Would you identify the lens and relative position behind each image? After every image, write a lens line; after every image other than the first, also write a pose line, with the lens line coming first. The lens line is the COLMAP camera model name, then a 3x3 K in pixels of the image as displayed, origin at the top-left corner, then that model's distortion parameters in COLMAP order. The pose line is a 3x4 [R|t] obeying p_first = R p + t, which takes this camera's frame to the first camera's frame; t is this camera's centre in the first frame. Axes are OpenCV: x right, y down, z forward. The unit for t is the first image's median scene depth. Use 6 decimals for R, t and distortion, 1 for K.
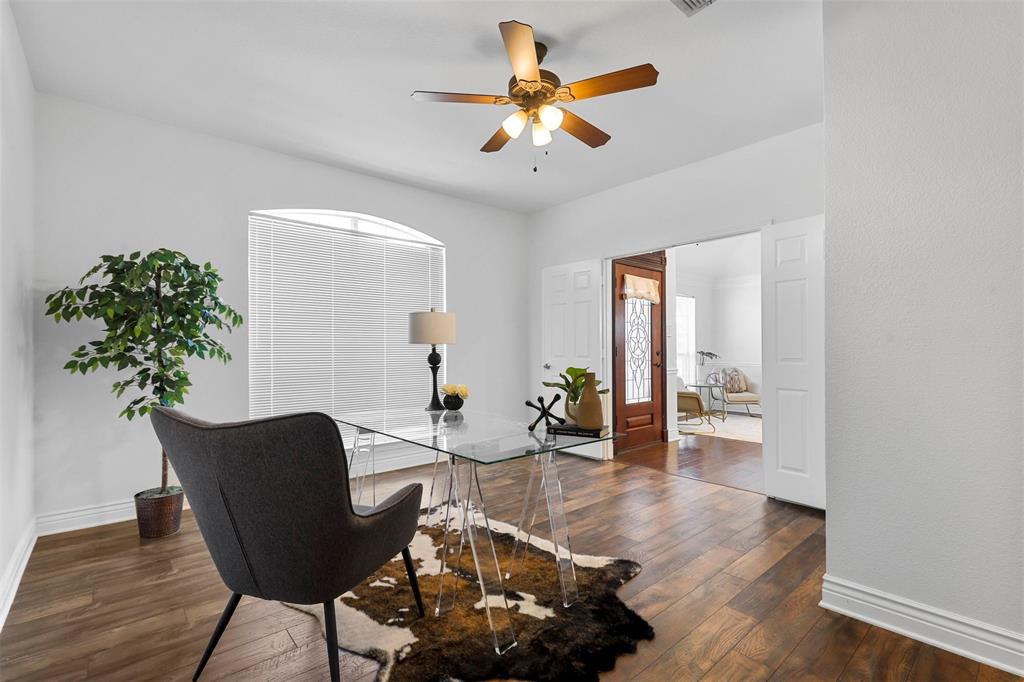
lens RADIAL K [[463.2, 0, 514.1], [0, 463.2, 347.2], [0, 0, 1]] dist [-0.005814, 0.000848]
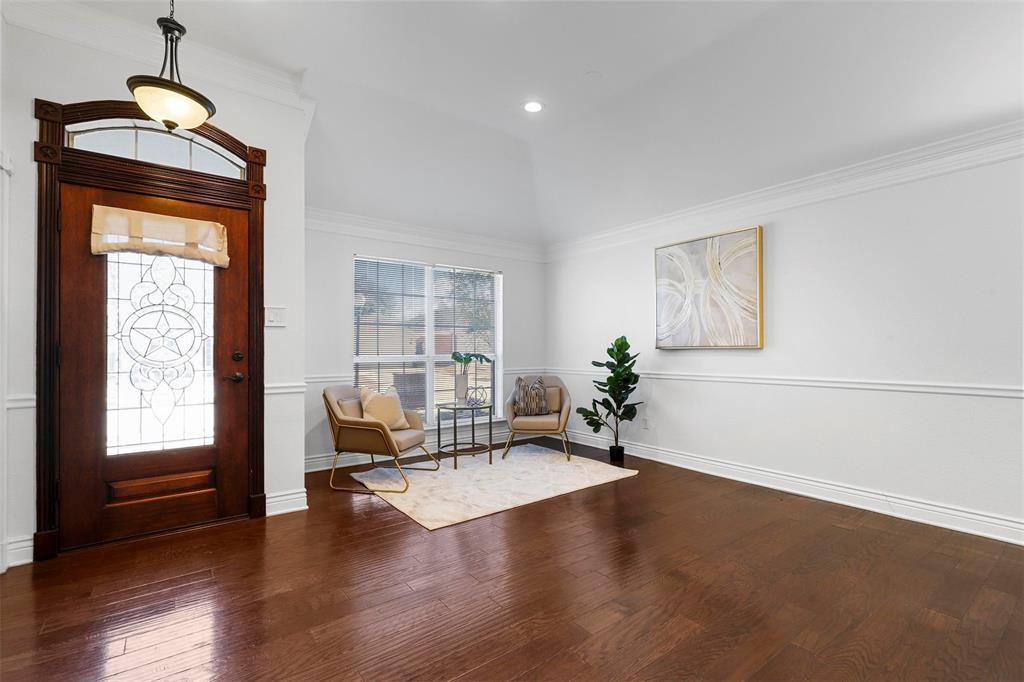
lens RADIAL K [[463.2, 0, 514.7], [0, 463.2, 346.8], [0, 0, 1]] dist [-0.005814, 0.000848]
pose [[0.997108, -0.002877, -0.075937, 0.727365], [0.003222, 0.999985, 0.004417, -0.000748], [0.075923, -0.004649, 0.997103, 0.506167]]
